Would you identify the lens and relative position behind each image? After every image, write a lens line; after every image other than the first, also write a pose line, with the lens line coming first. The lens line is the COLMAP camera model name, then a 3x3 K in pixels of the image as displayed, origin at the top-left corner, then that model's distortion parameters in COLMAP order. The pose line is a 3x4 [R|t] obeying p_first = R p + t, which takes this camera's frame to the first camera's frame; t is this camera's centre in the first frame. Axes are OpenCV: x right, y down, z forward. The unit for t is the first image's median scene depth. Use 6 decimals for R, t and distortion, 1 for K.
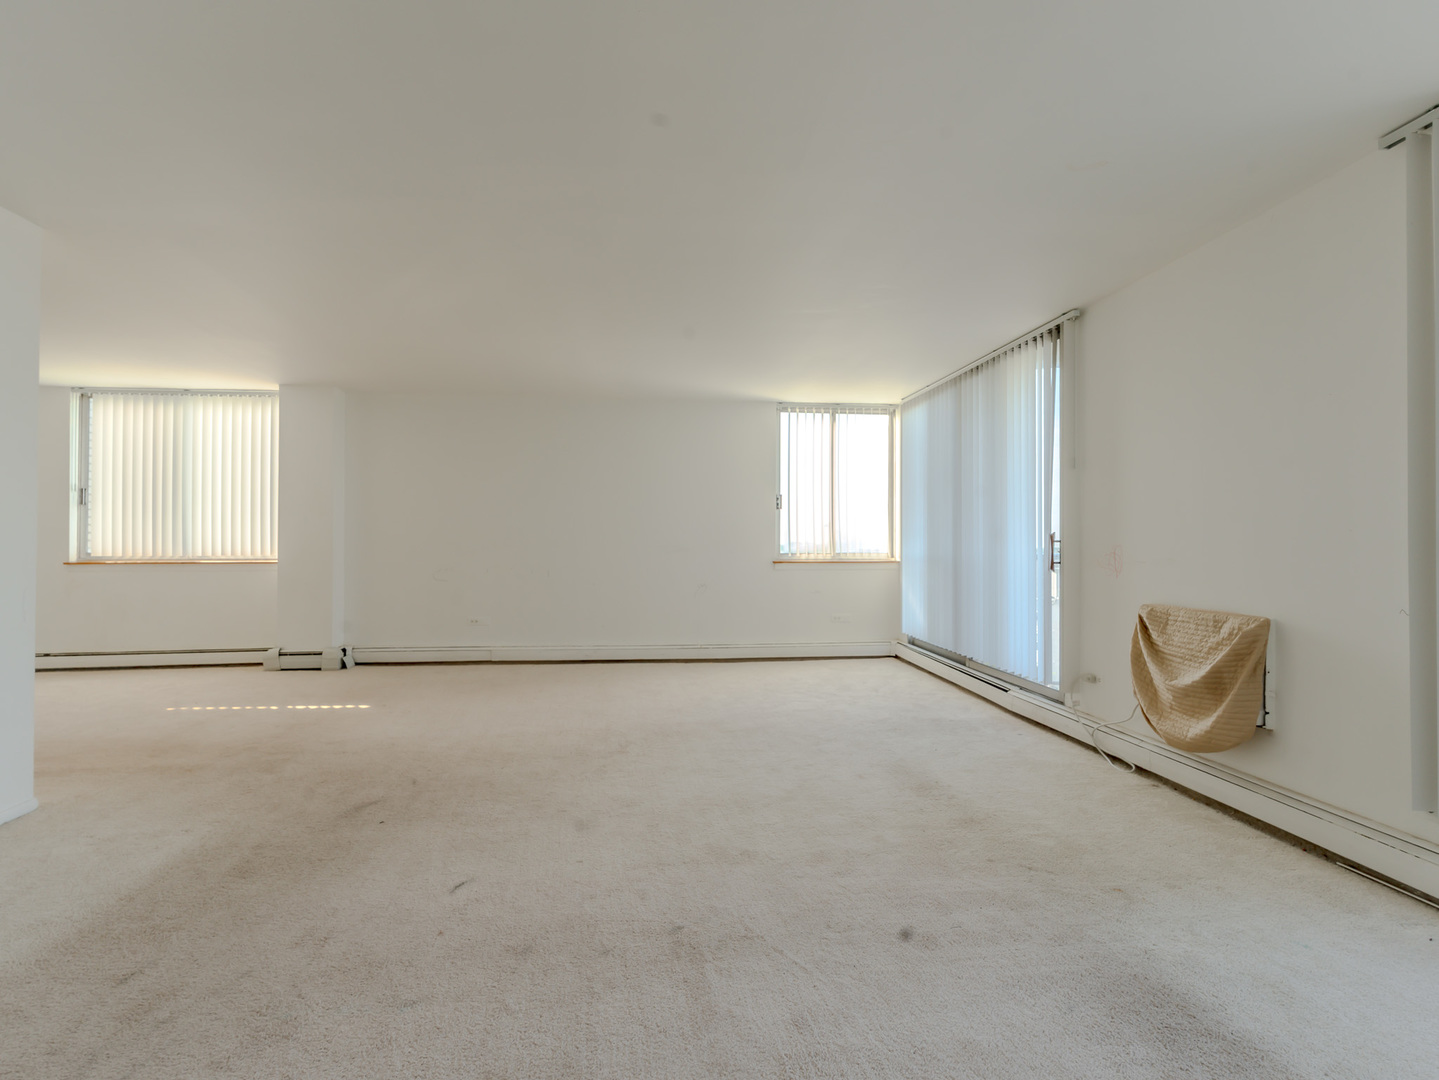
lens RADIAL K [[705.6, 0, 715.8], [0, 705.6, 536.0], [0, 0, 1]] dist [-0.006183, 0.001389]
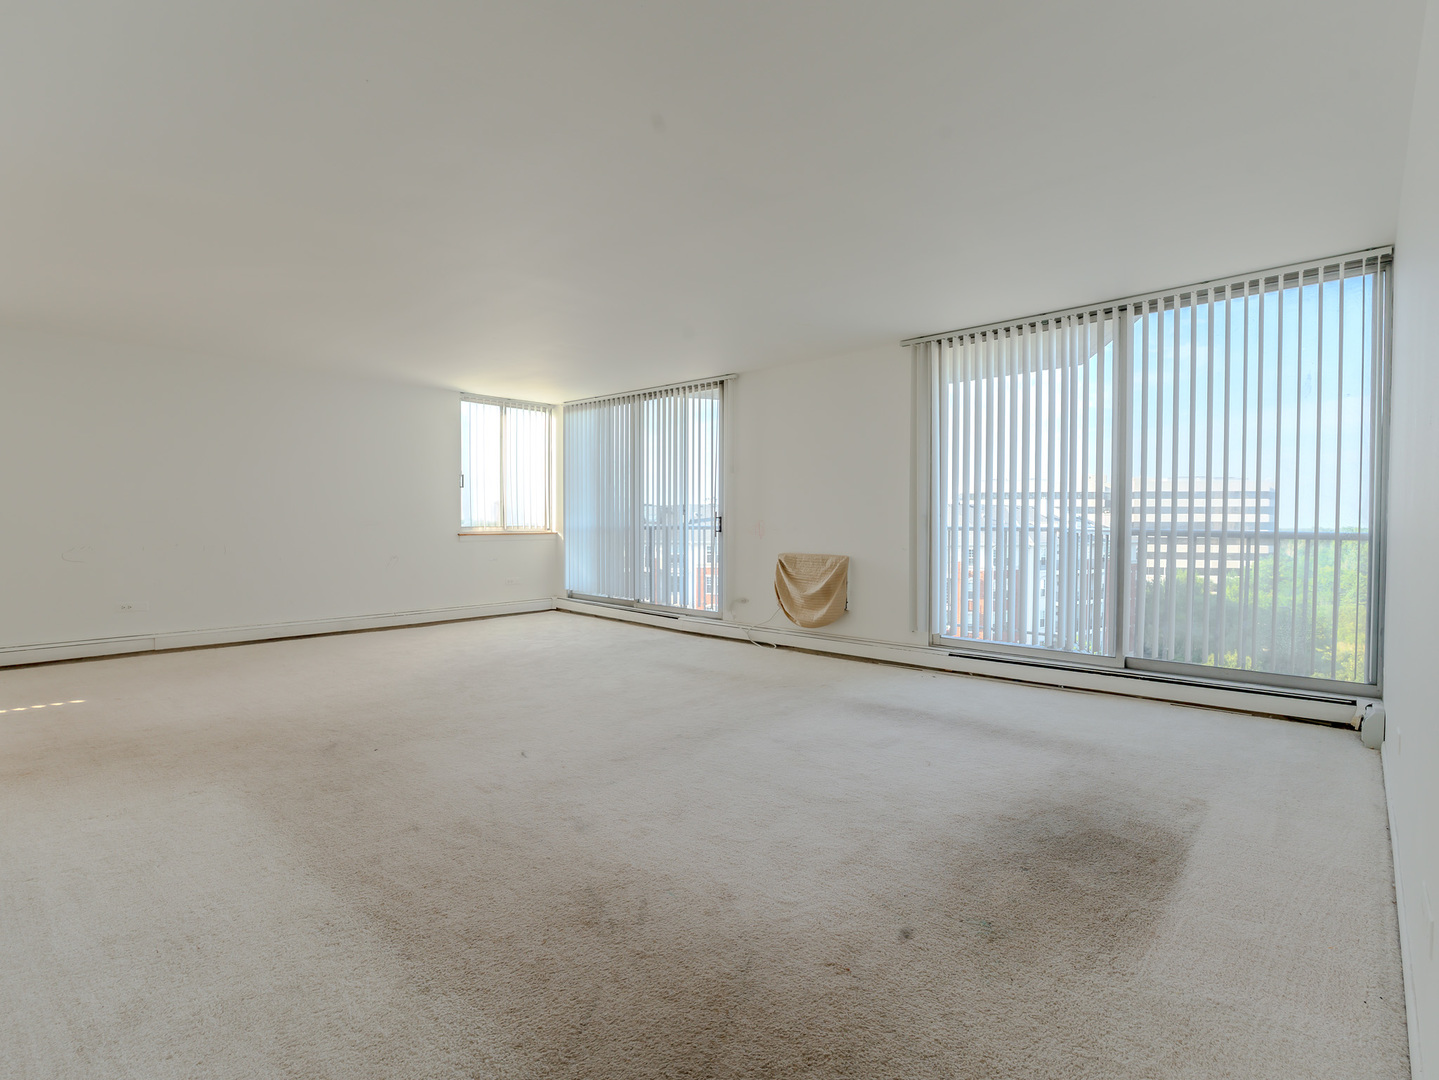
lens RADIAL K [[705.6, 0, 719.7], [0, 705.6, 538.5], [0, 0, 1]] dist [-0.006183, 0.001389]
pose [[0.750498, -0.016196, 0.660675, -0.550950], [-0.010038, 0.999305, 0.035900, -0.002460], [-0.660797, -0.033575, 0.749814, -0.187012]]
